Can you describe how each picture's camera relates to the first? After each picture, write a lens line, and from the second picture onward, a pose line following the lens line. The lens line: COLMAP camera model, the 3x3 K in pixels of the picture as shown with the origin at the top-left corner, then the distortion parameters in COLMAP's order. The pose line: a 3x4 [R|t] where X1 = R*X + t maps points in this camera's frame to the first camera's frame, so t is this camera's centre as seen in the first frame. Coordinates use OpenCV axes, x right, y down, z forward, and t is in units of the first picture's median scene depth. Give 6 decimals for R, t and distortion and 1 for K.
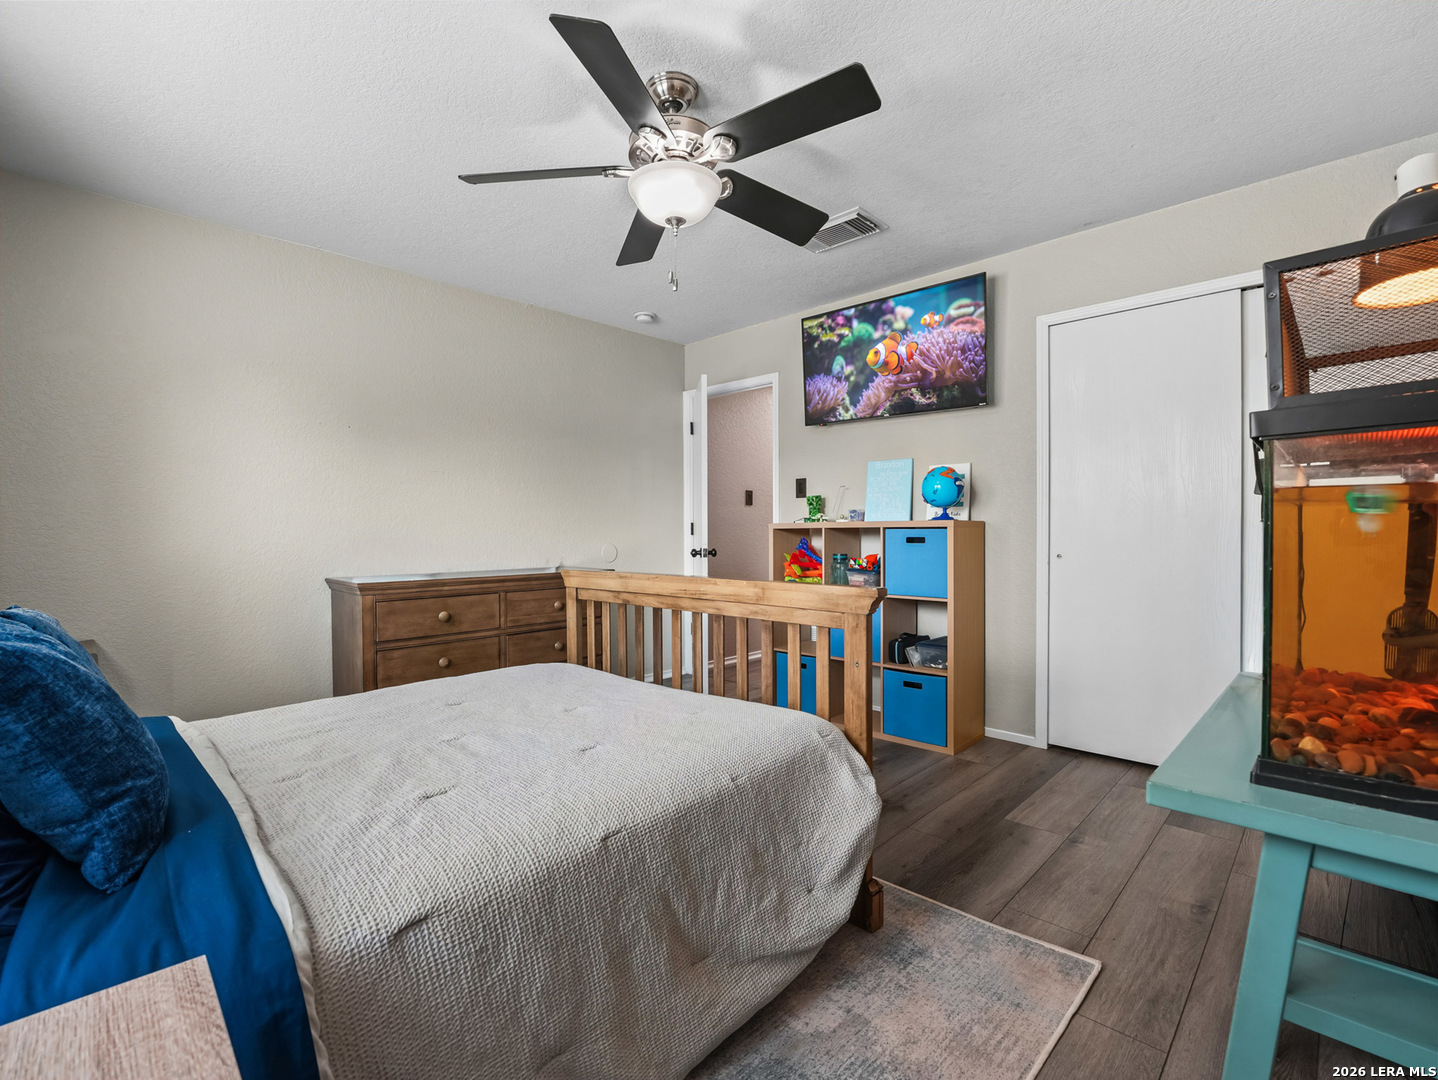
lens RADIAL K [[656.6, 0, 719.6], [0, 656.6, 537.3], [0, 0, 1]] dist [-0.025036, 0.000942]
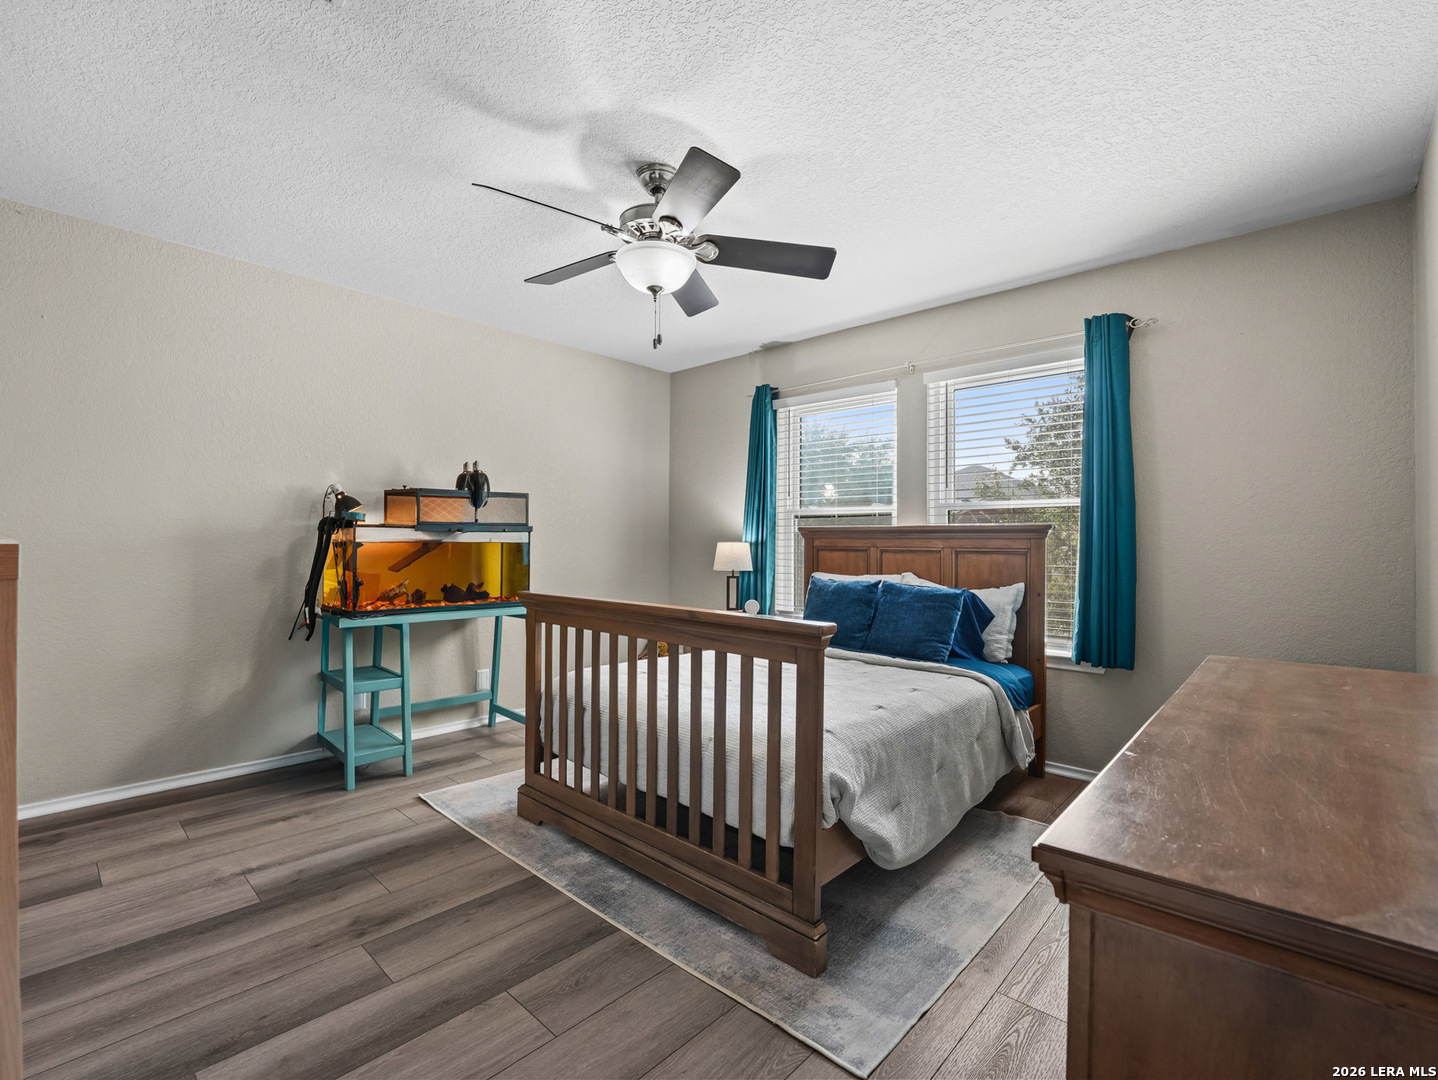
lens RADIAL K [[656.6, 0, 719.6], [0, 656.6, 537.3], [0, 0, 1]] dist [-0.025036, 0.000942]
pose [[-0.999781, -0.000778, -0.020924, -0.124710], [-0.000867, 0.999990, 0.004279, -0.033384], [0.020920, 0.004296, -0.999772, 1.750746]]
